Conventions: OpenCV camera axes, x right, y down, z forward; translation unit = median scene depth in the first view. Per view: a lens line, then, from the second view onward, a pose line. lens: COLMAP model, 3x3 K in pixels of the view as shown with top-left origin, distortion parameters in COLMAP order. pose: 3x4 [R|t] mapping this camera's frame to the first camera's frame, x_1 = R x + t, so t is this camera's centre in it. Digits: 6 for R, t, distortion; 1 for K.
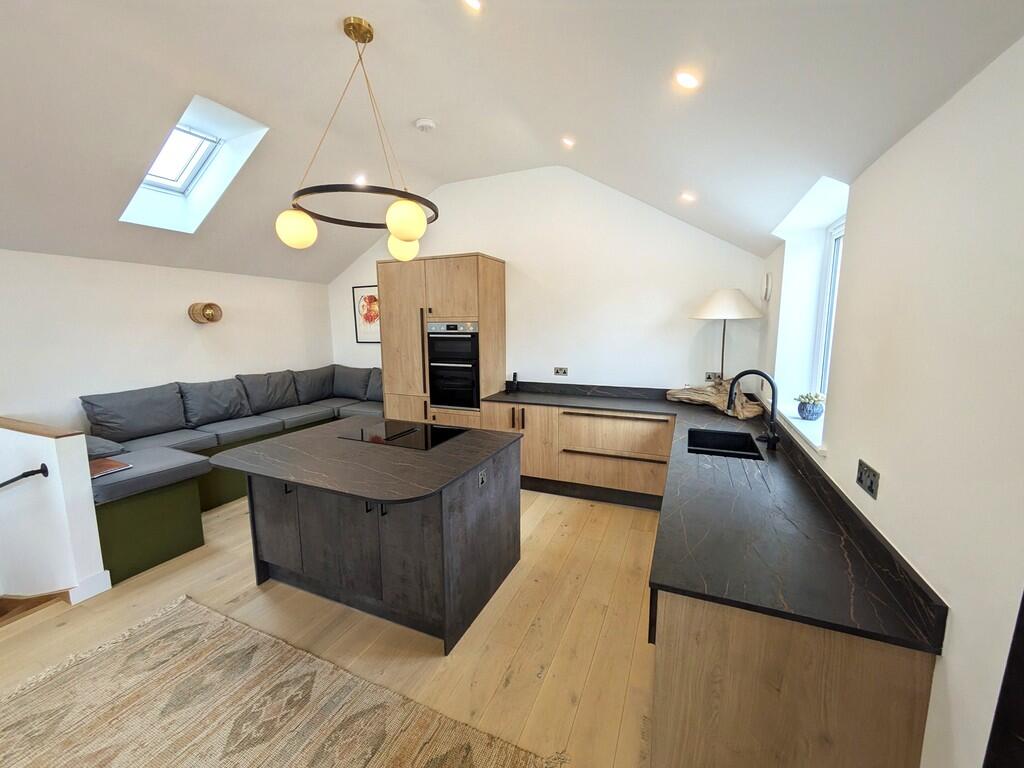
lens RADIAL K [[406.4, 0, 515.9], [0, 406.4, 381.9], [0, 0, 1]] dist [-0.000950, 0.001131]
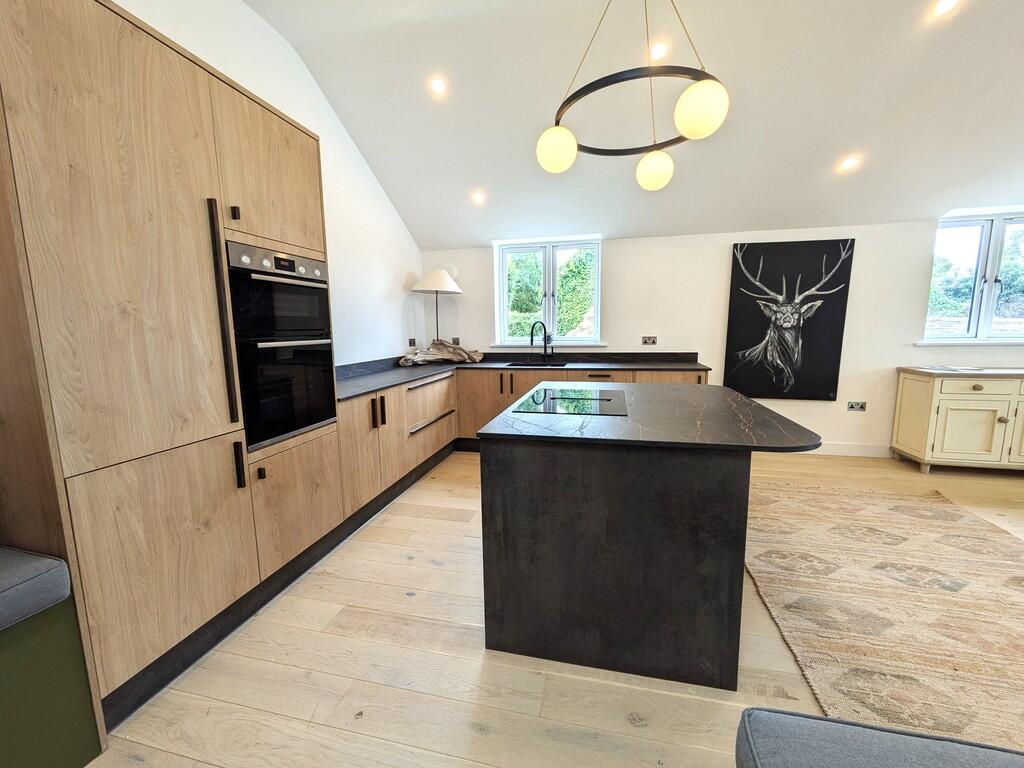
lens RADIAL K [[406.4, 0, 515.6], [0, 406.4, 382.8], [0, 0, 1]] dist [-0.000950, 0.001131]
pose [[-0.178948, -0.124785, 0.975913, -0.691947], [0.155150, 0.975934, 0.153236, -0.029650], [-0.971548, 0.178834, -0.155281, 0.839284]]
